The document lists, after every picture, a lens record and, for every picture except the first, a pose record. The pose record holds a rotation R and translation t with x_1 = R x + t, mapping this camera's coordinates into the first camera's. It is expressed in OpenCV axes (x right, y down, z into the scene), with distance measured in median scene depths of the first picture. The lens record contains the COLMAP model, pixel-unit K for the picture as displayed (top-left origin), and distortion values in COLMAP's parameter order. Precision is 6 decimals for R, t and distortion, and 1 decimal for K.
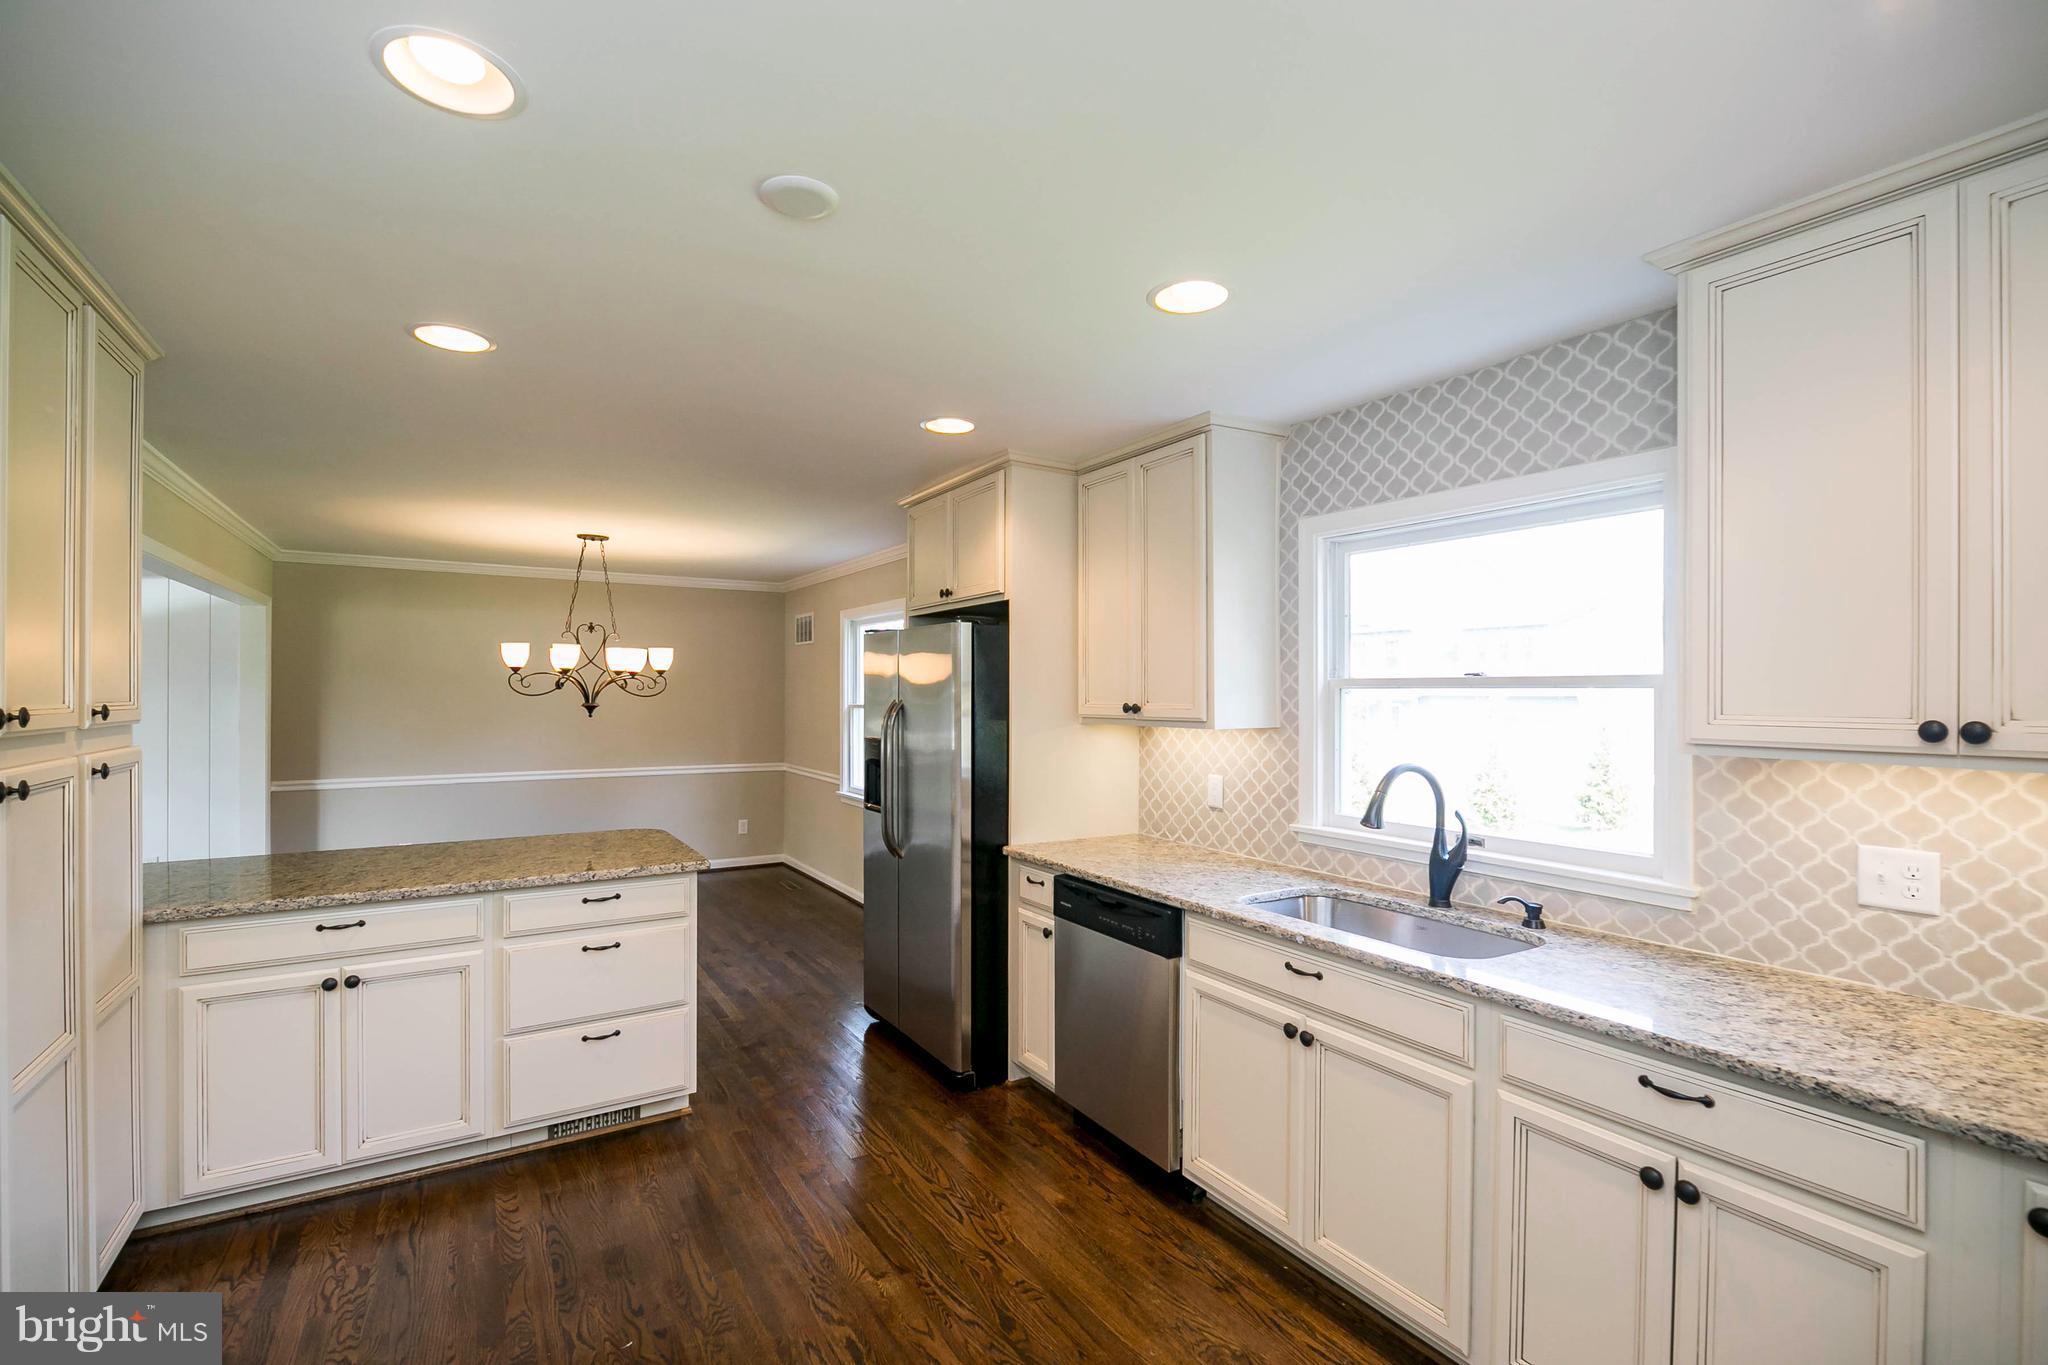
lens RADIAL K [[887.5, 0, 1024.0], [0, 887.5, 682.5], [0, 0, 1]] dist [-0.001491, -0.005270]
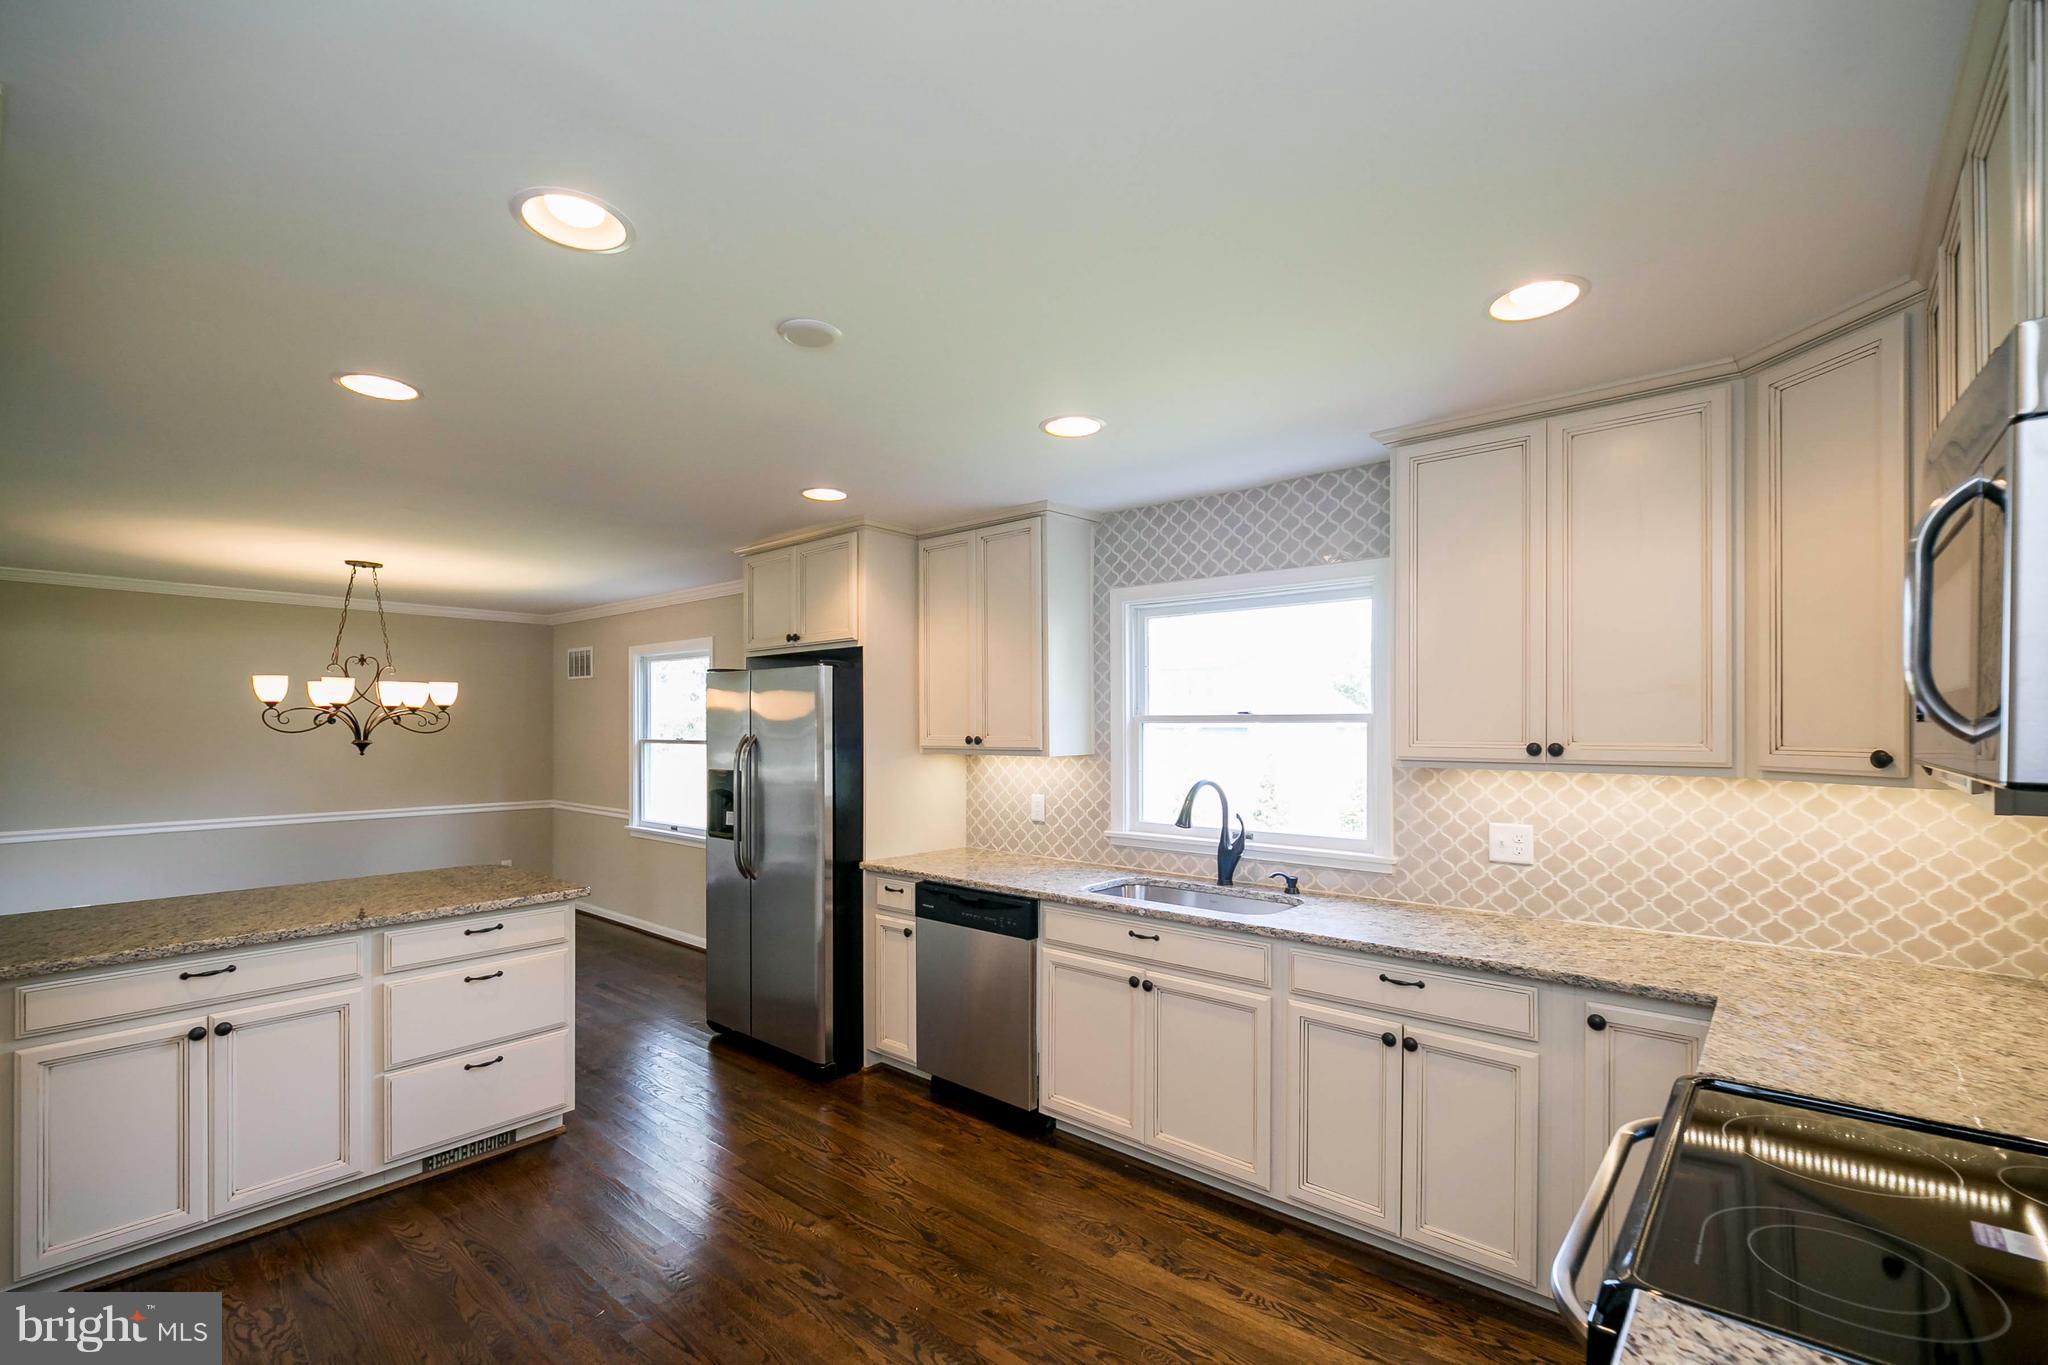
lens RADIAL K [[855.0, 0, 1003.9], [0, 855.0, 713.5], [0, 0, 1]] dist [0.002783, -0.000439]
pose [[0.960025, -0.000112, 0.279913, -0.189025], [0.000955, 0.999995, -0.002876, -0.004015], [-0.279912, 0.003028, 0.960021, -0.134428]]
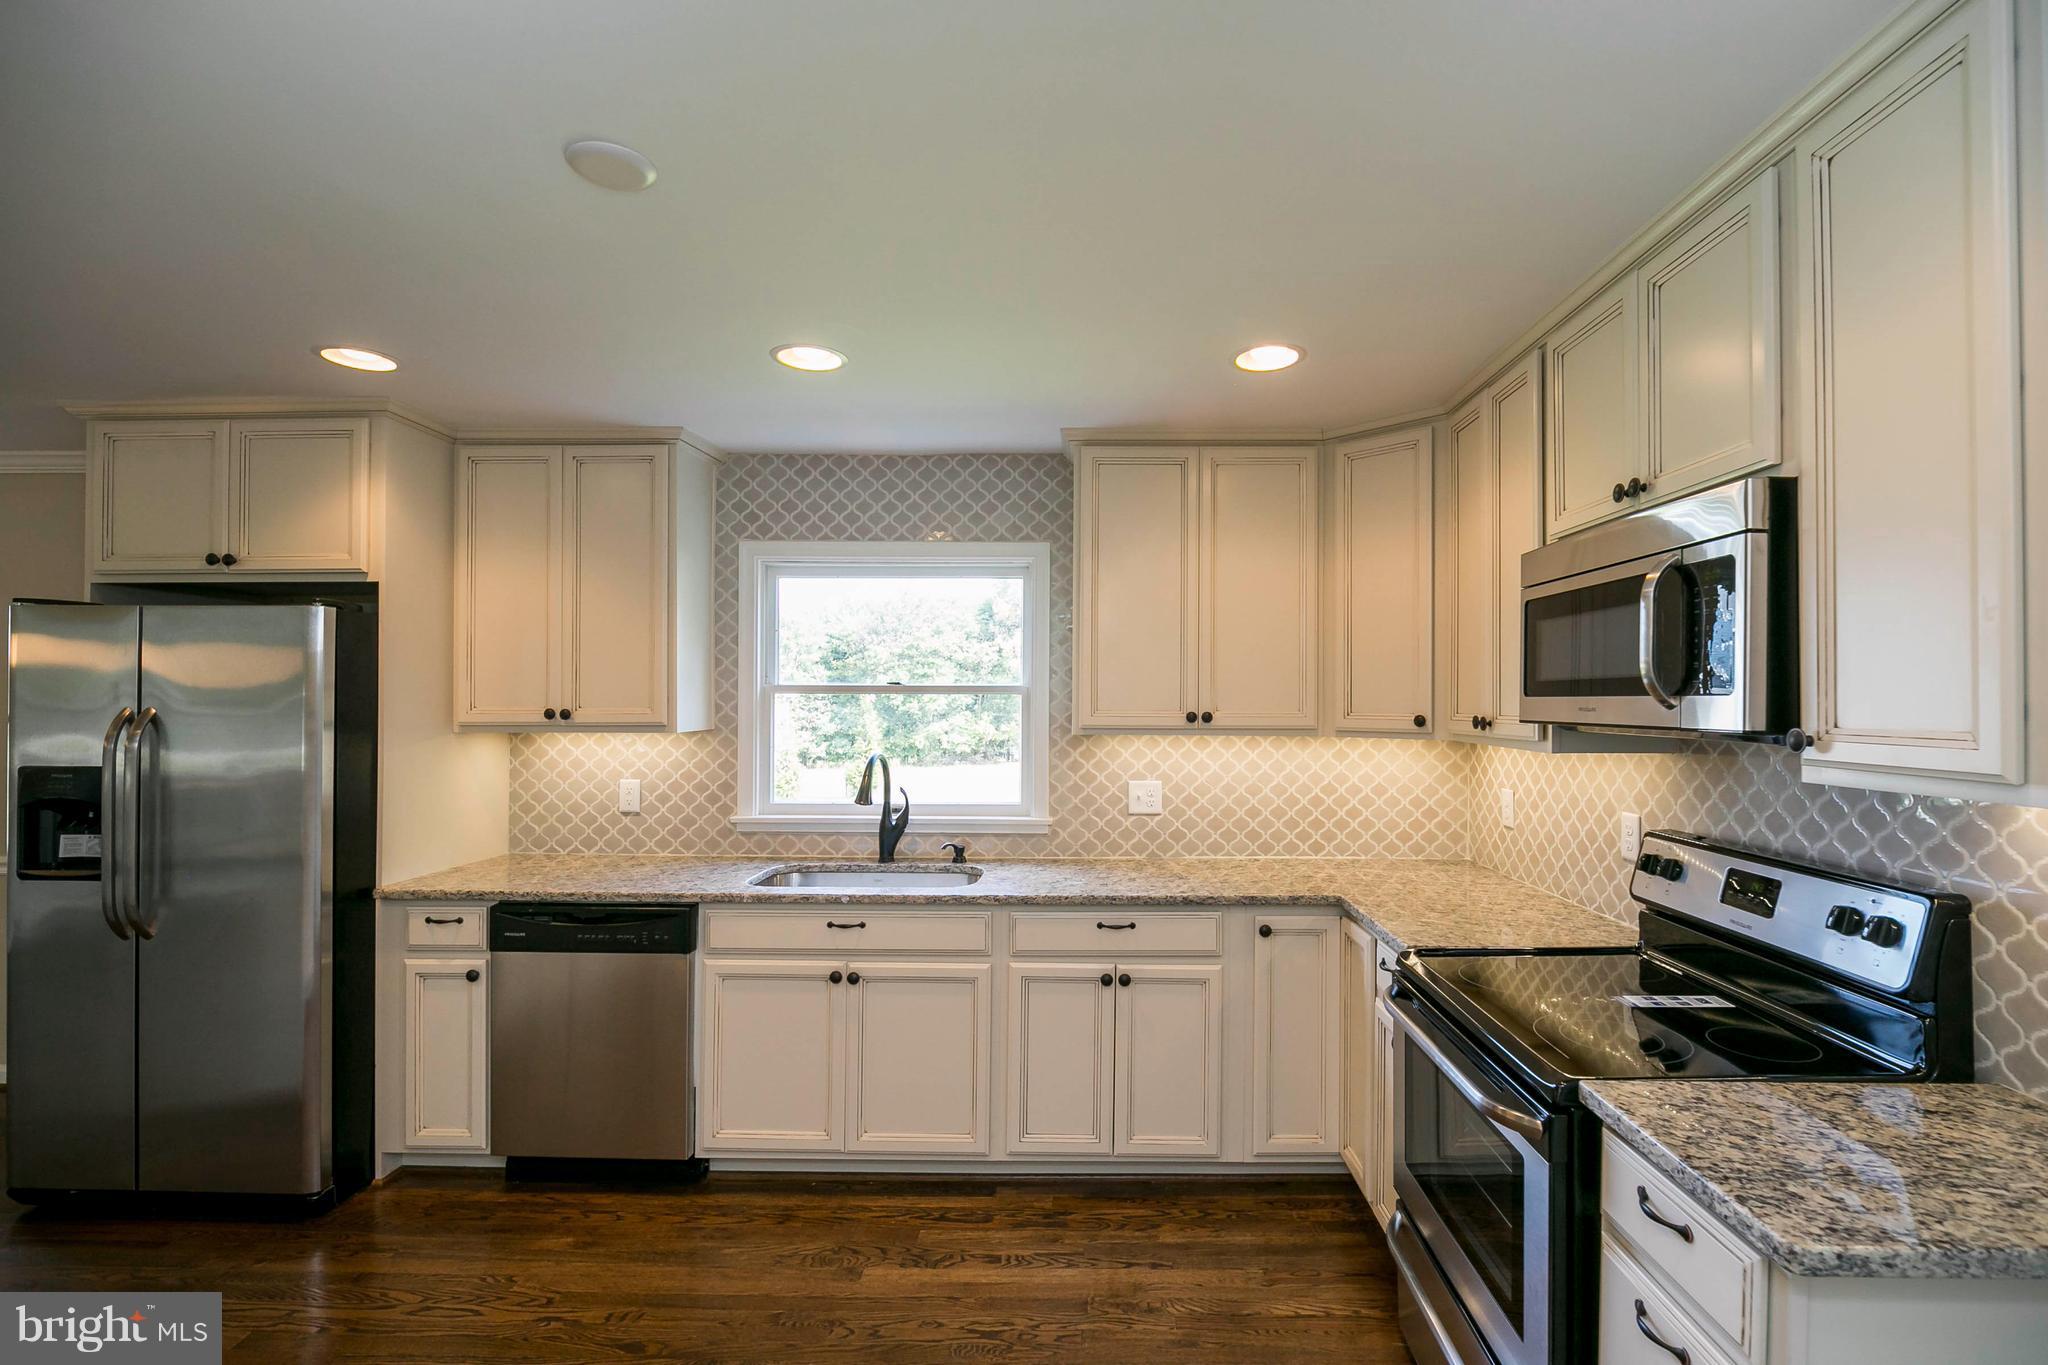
lens RADIAL K [[909.1, 0, 1024.0], [0, 909.1, 682.5], [0, 0, 1]] dist [-0.003206, -0.000644]
pose [[0.576301, 0.012049, 0.817149, -0.440072], [-0.009807, 0.999921, -0.007828, -0.001636], [-0.817179, -0.003503, 0.576374, 0.059368]]
